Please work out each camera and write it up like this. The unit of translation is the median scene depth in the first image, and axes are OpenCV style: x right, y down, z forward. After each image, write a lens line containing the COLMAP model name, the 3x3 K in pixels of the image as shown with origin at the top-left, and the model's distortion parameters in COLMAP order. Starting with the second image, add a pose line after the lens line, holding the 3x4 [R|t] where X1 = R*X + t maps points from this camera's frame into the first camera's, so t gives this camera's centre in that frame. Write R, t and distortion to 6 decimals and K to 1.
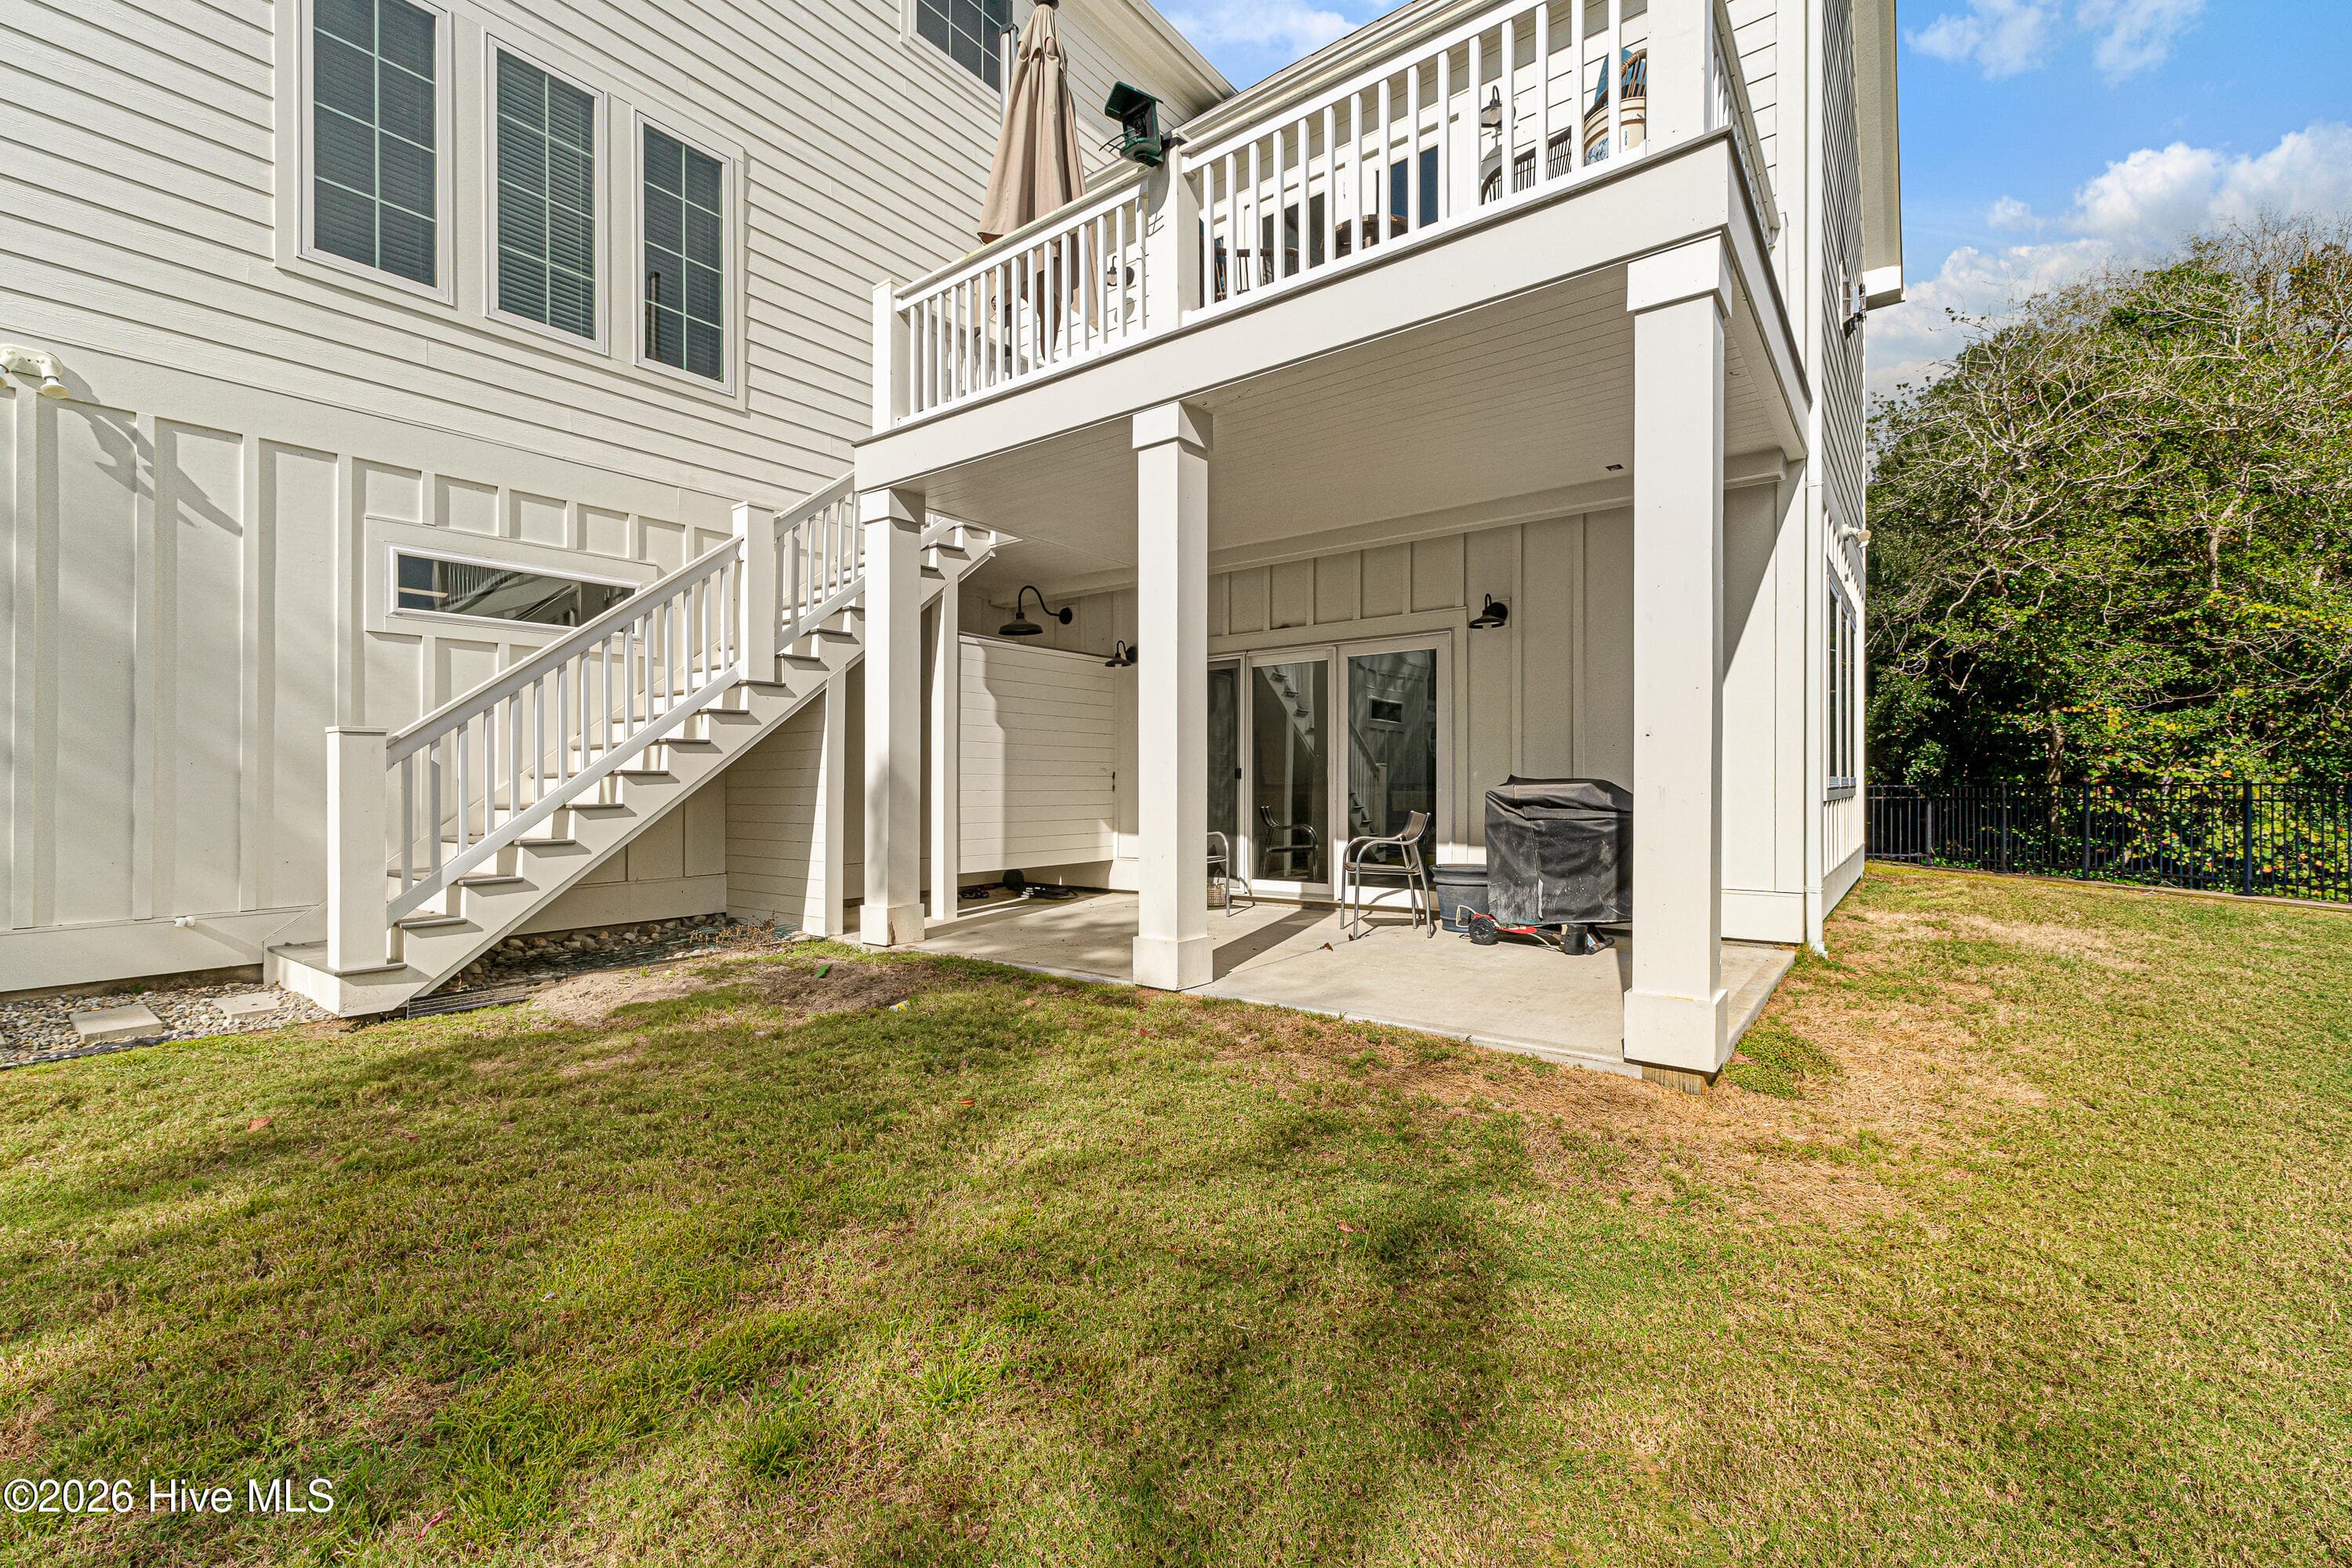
lens RADIAL K [[993.7, 0, 1171.6], [0, 993.7, 777.5], [0, 0, 1]] dist [-0.014698, 0.012493]
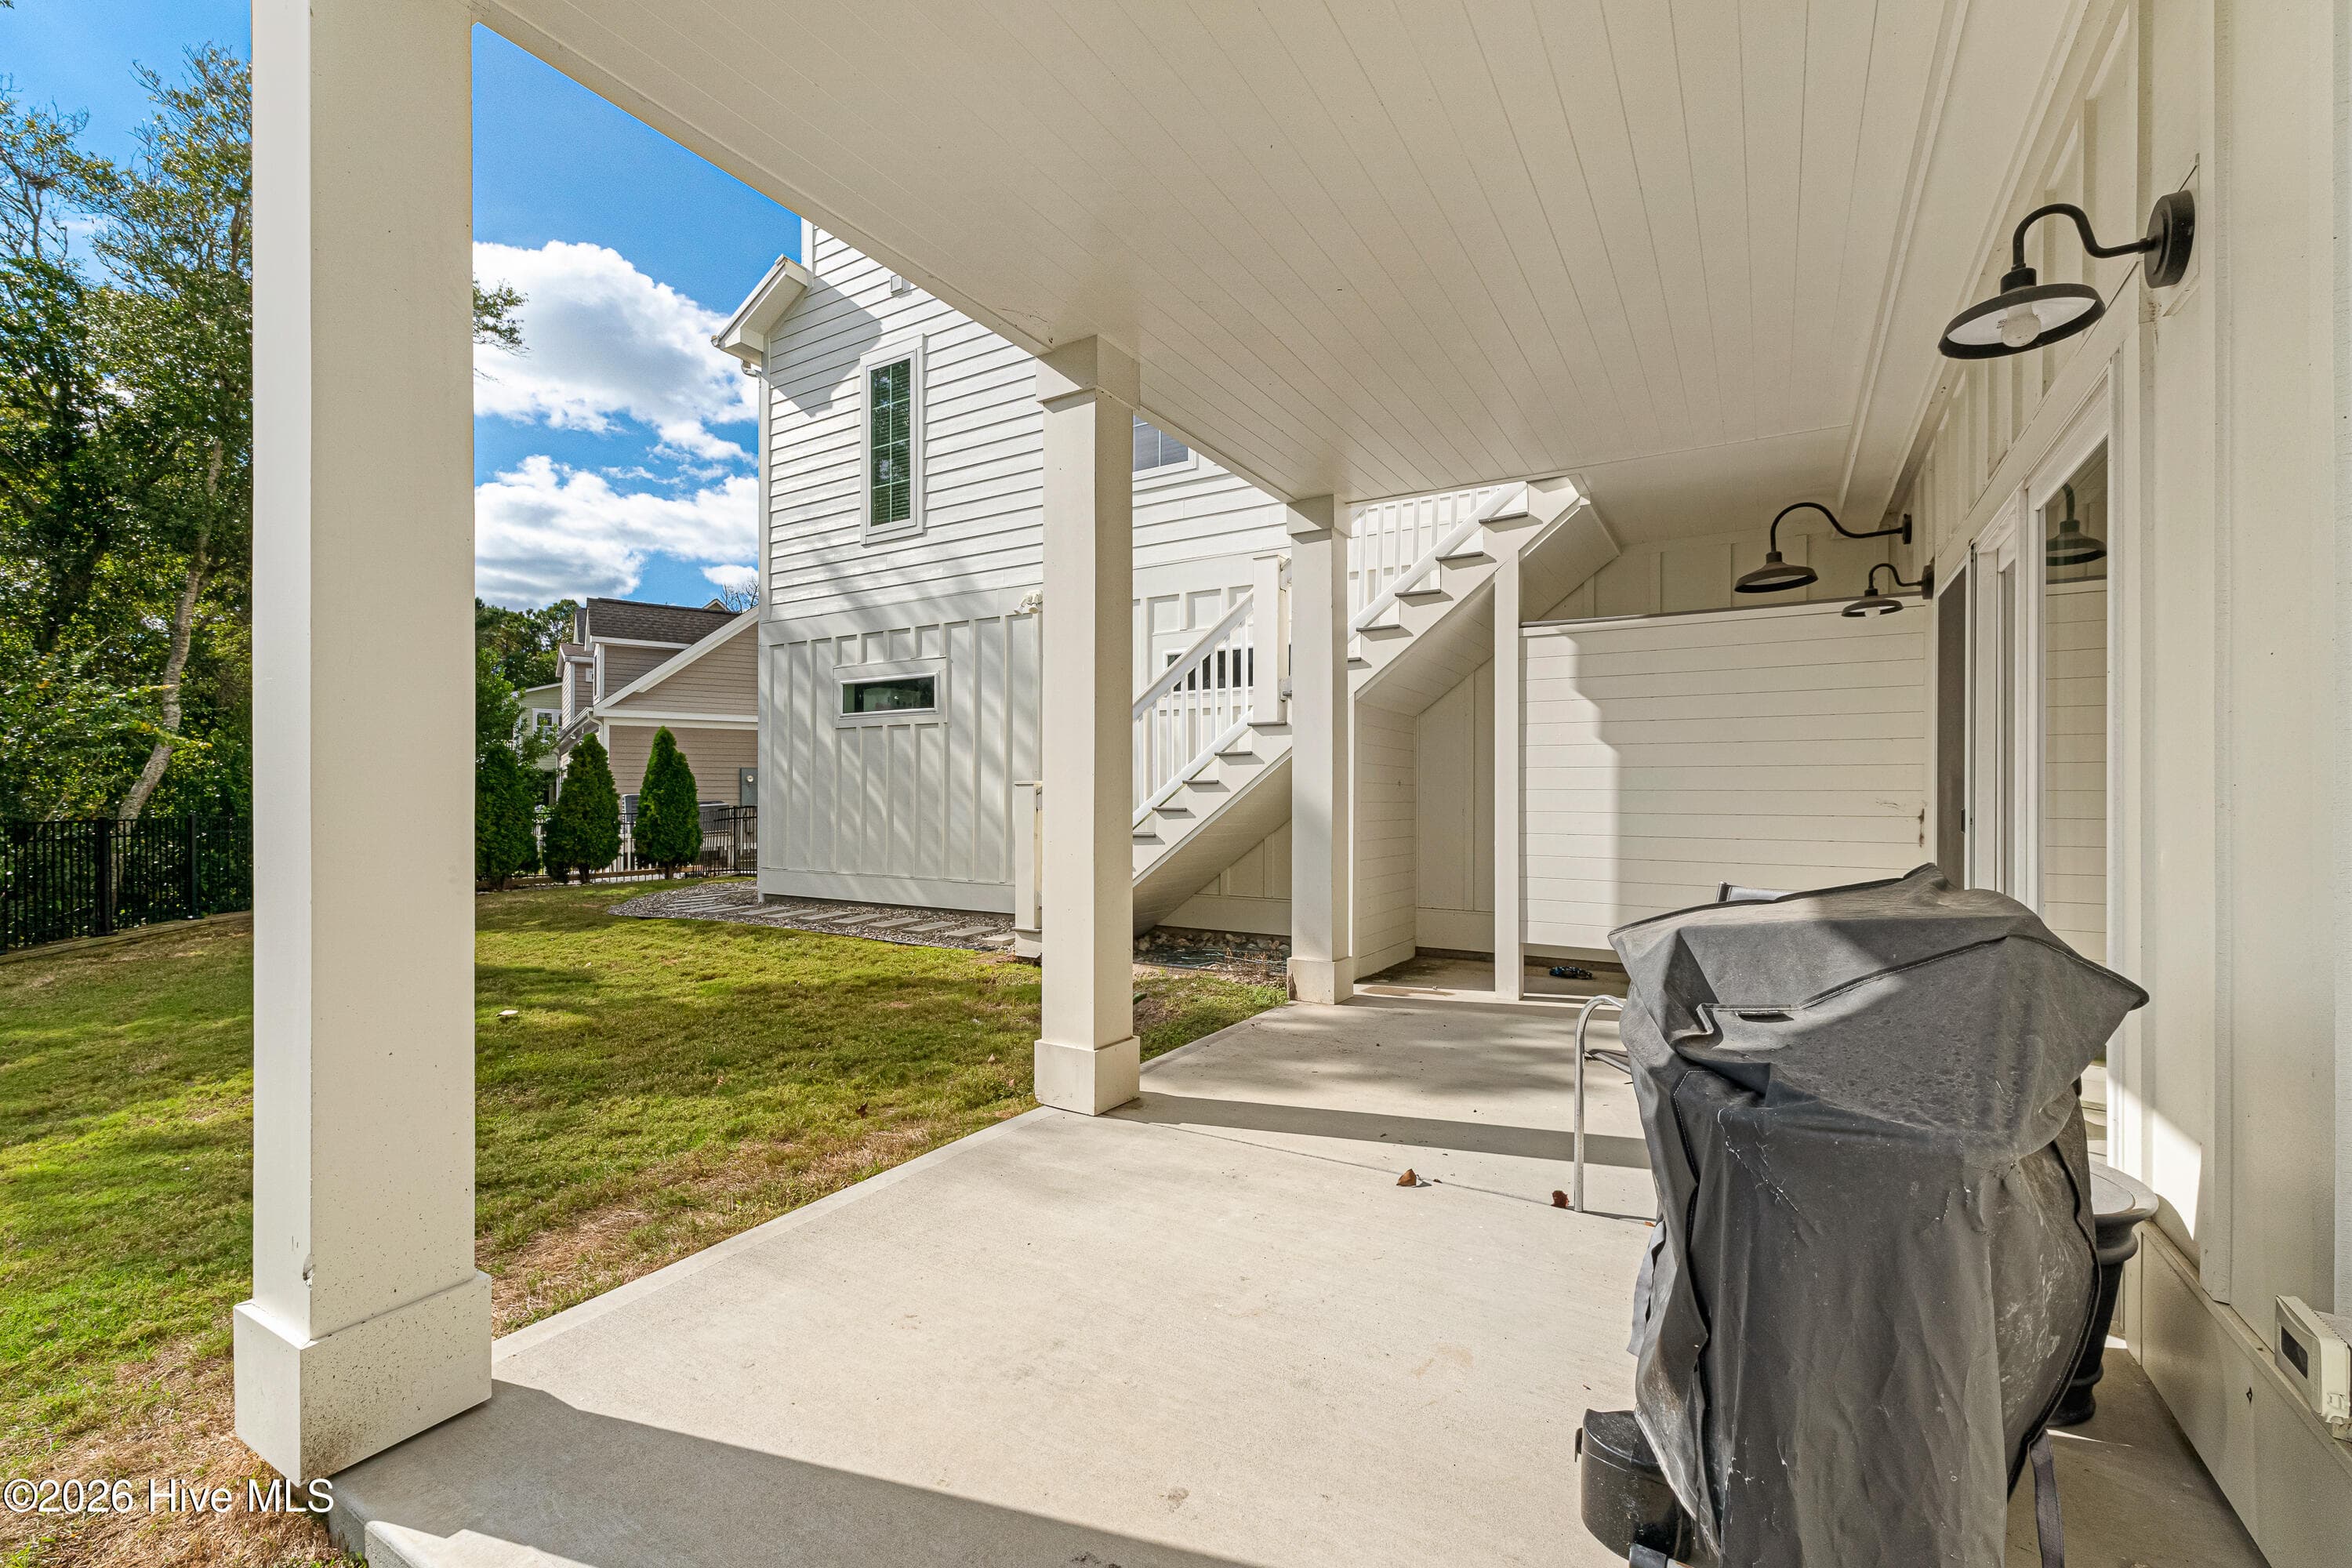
lens RADIAL K [[975.7, 0, 1178.5], [0, 975.7, 819.9], [0, 0, 1]] dist [-0.000059, -0.000002]
pose [[0.113866, 0.004010, -0.993488, 0.498599], [-0.013107, 0.999911, 0.002533, 0.004572], [0.993410, 0.012733, 0.113908, 0.657408]]
